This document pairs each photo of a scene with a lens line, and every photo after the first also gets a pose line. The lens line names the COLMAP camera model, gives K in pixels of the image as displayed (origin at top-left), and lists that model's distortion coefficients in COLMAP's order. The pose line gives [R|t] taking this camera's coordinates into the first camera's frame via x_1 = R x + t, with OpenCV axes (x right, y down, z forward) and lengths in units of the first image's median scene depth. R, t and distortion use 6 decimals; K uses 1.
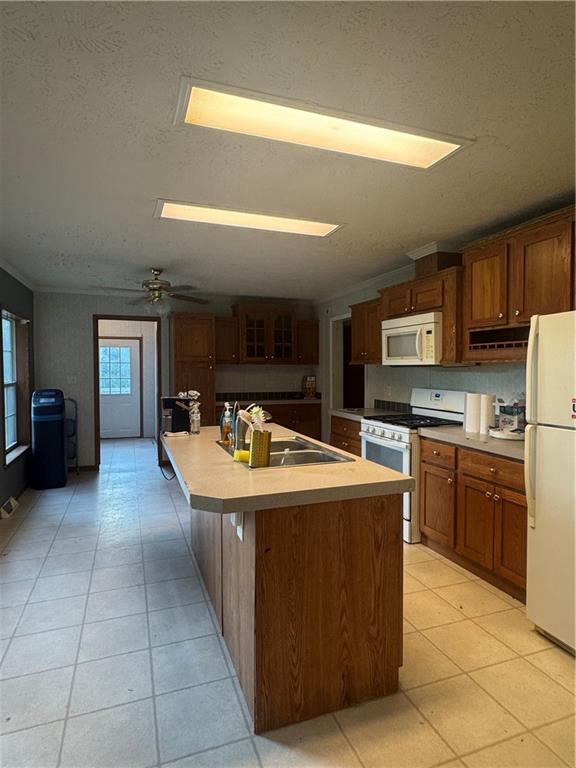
lens RADIAL K [[447.1, 0, 286.4], [0, 447.1, 382.9], [0, 0, 1]] dist [0.000476, 0.000345]
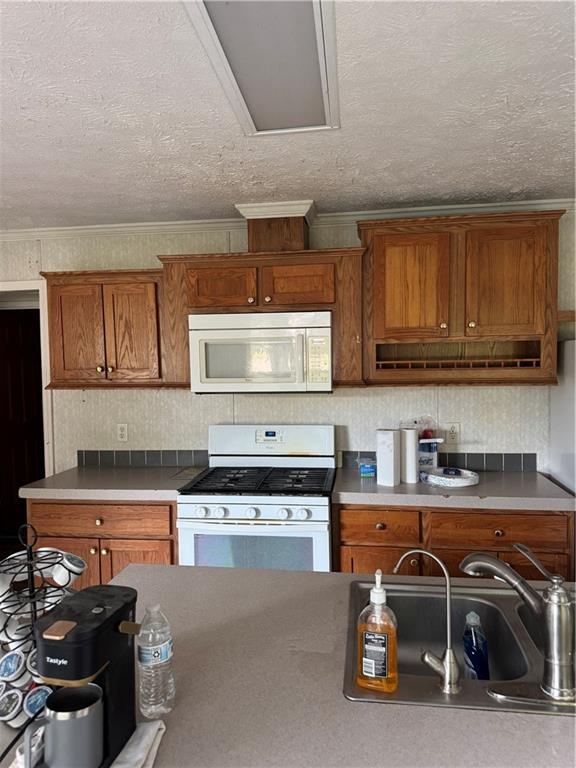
lens RADIAL K [[540.3, 0, 289.2], [0, 540.3, 386.3], [0, 0, 1]] dist [0.094988, -0.113054]
pose [[0.455775, -0.060943, 0.888006, -0.269986], [0.047463, 0.997898, 0.044124, -0.057924], [-0.888828, 0.022036, 0.457710, 0.461298]]
